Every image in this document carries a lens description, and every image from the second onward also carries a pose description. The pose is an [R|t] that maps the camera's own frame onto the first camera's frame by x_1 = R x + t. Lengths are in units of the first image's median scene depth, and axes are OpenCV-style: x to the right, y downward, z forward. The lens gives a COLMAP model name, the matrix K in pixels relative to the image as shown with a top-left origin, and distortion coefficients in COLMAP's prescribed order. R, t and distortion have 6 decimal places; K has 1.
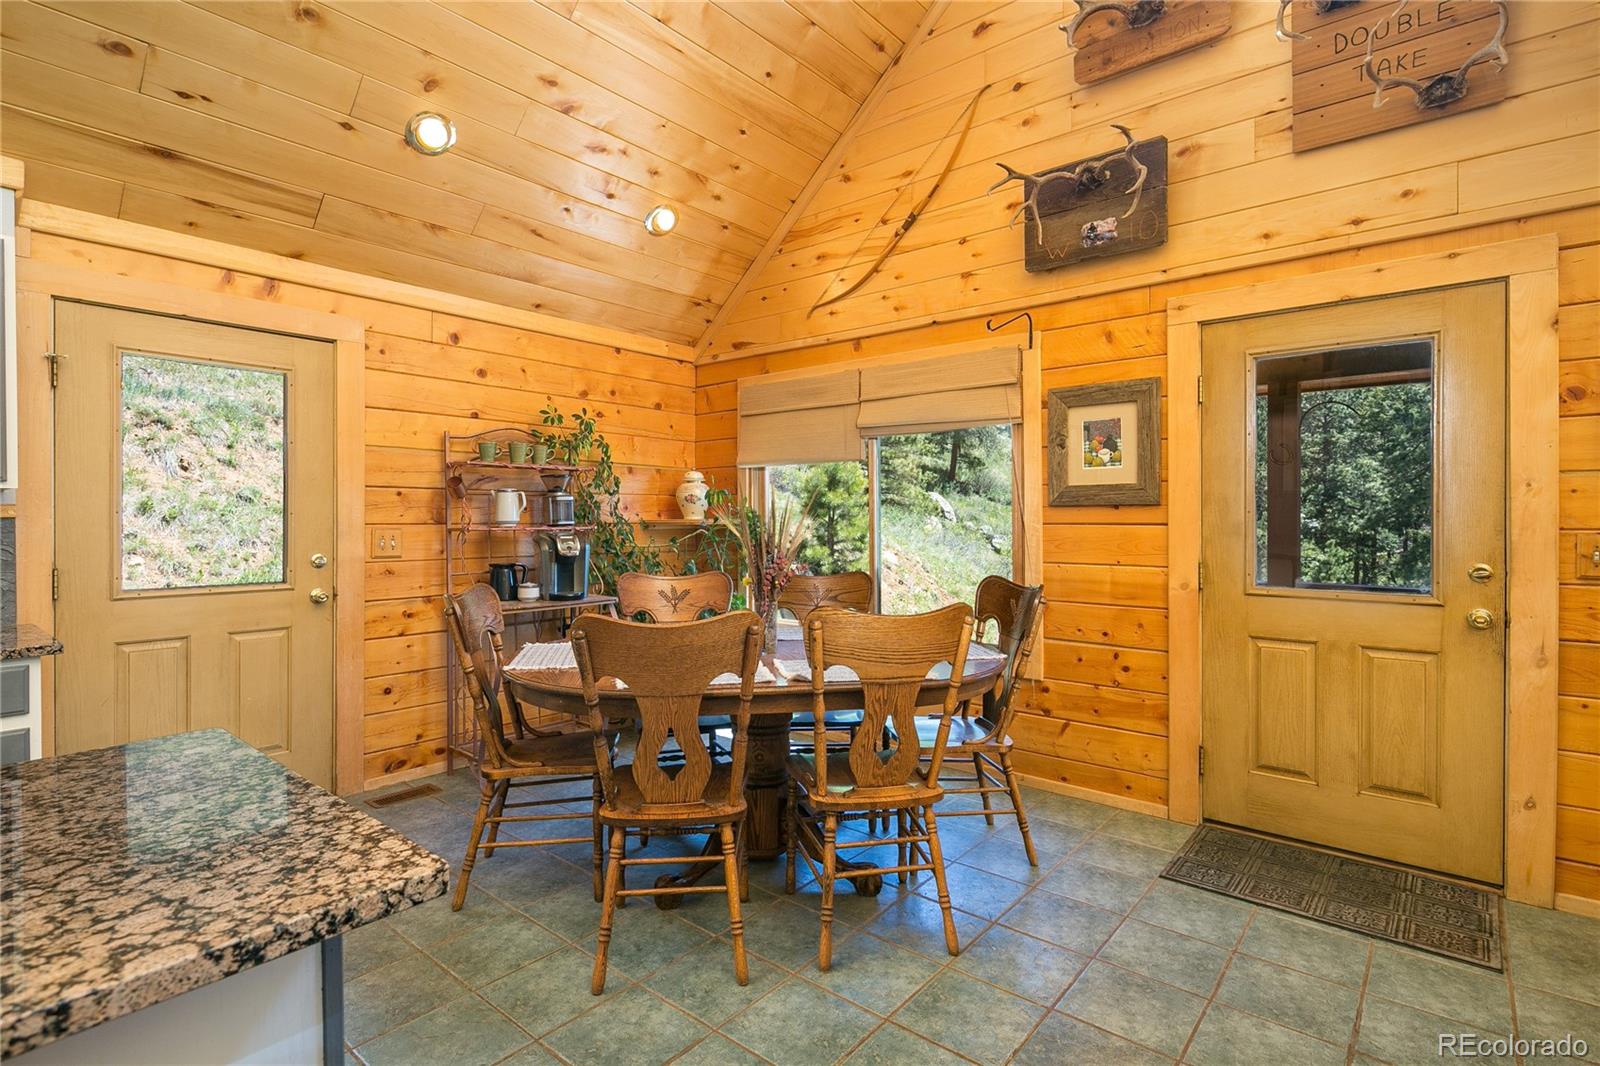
lens RADIAL K [[805.4, 0, 806.5], [0, 805.4, 518.4], [0, 0, 1]] dist [0.001483, 0.000848]
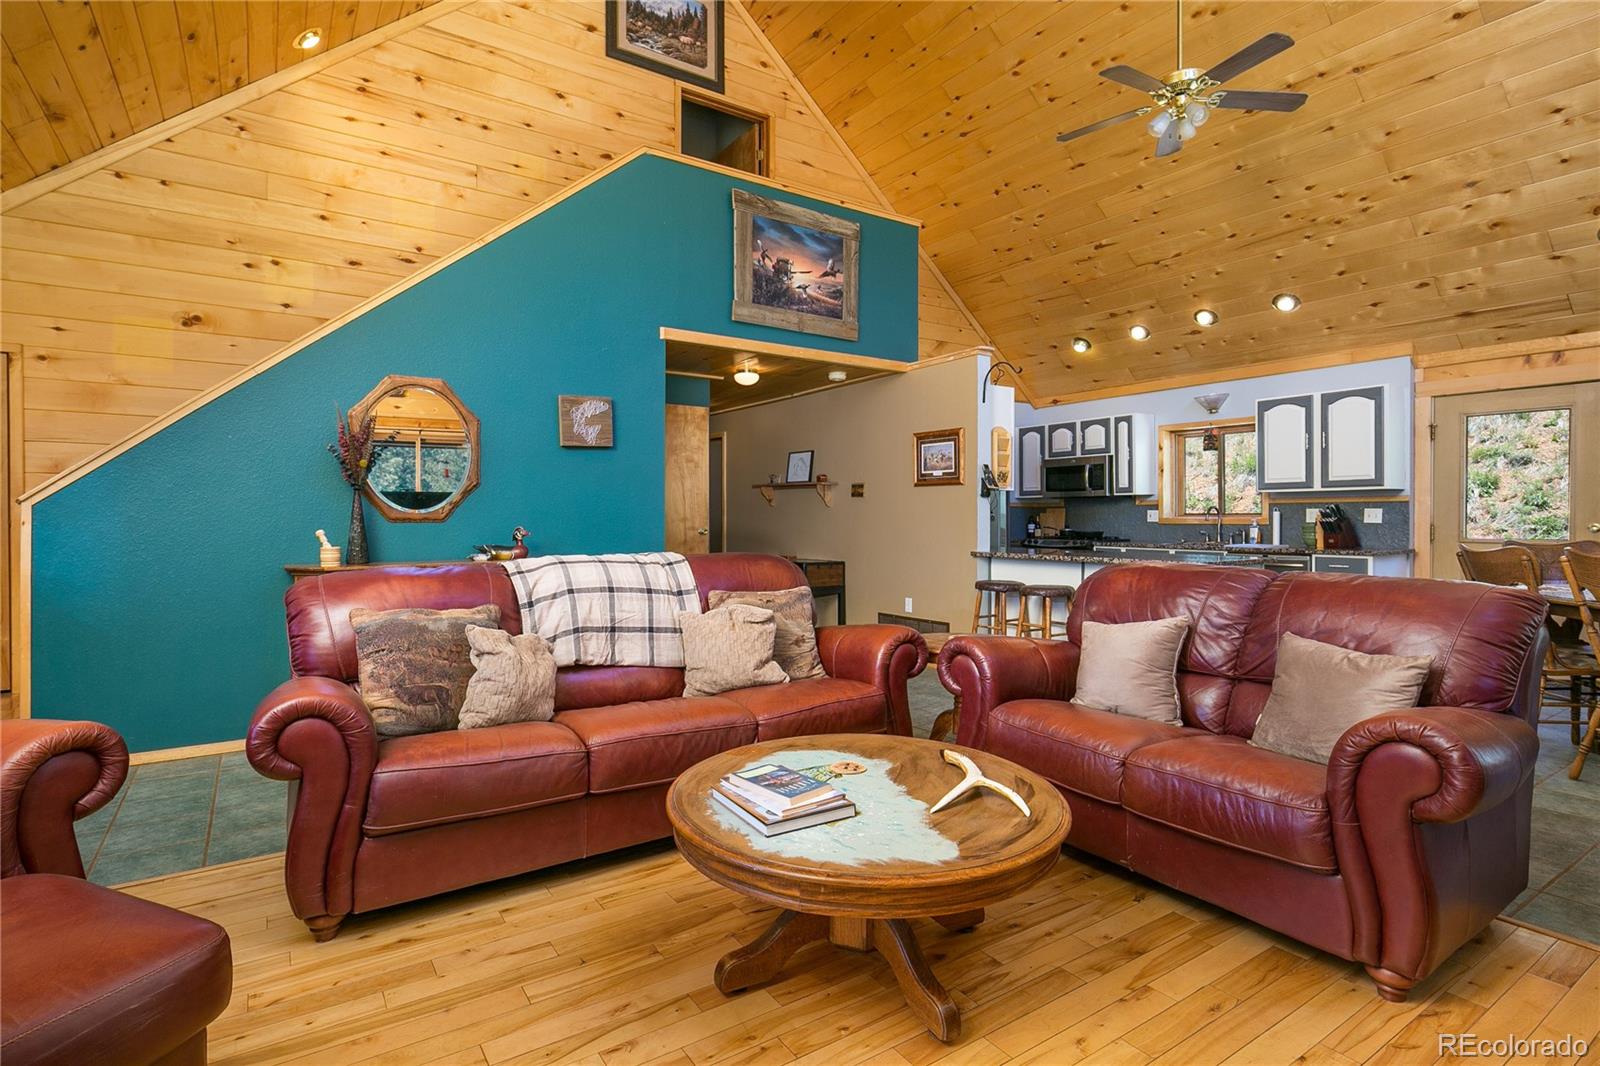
lens RADIAL K [[764.3, 0, 765.0], [0, 764.3, 519.8], [0, 0, 1]] dist [0.002078, -0.000476]
pose [[-0.303443, 0.006224, -0.952829, 1.193288], [-0.002494, 0.999970, 0.007326, 0.030019], [0.952846, 0.004599, -0.303418, -0.043619]]
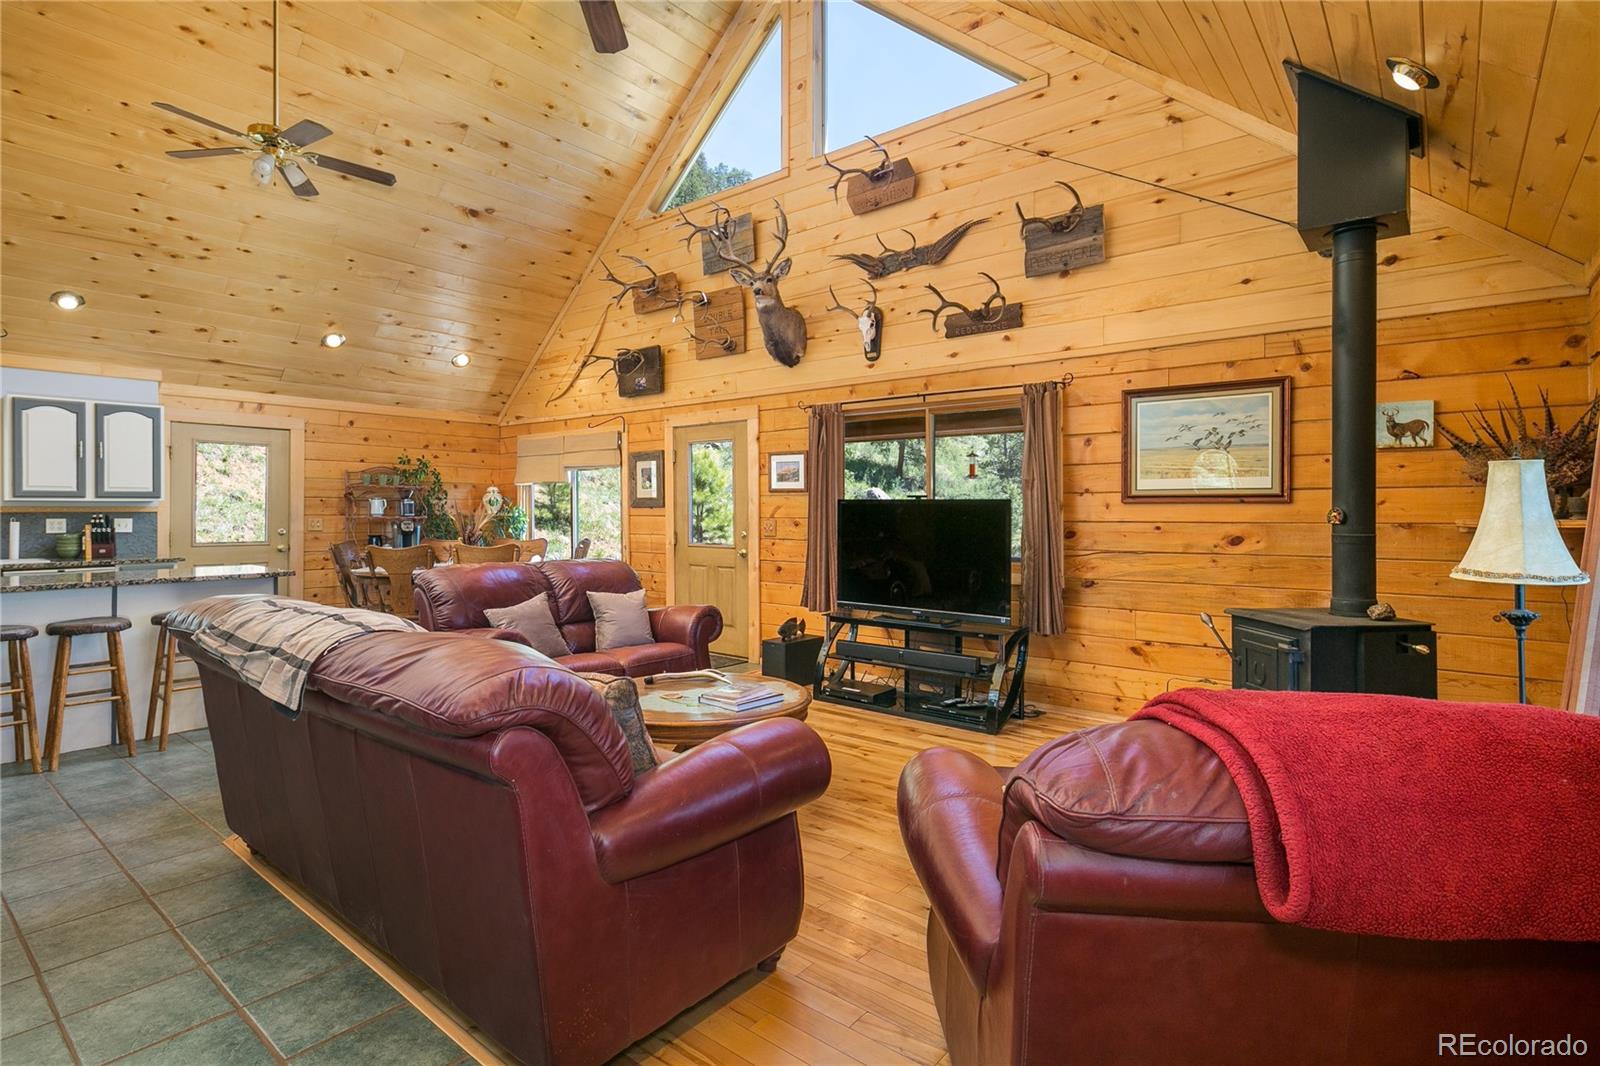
lens RADIAL K [[807.7, 0, 805.1], [0, 807.7, 505.6], [0, 0, 1]] dist [-0.000585, -0.000301]
pose [[0.999835, 0.002482, 0.017976, 0.738826], [-0.002336, 0.999964, -0.008098, -0.003733], [-0.017995, 0.008055, 0.999806, -1.157653]]
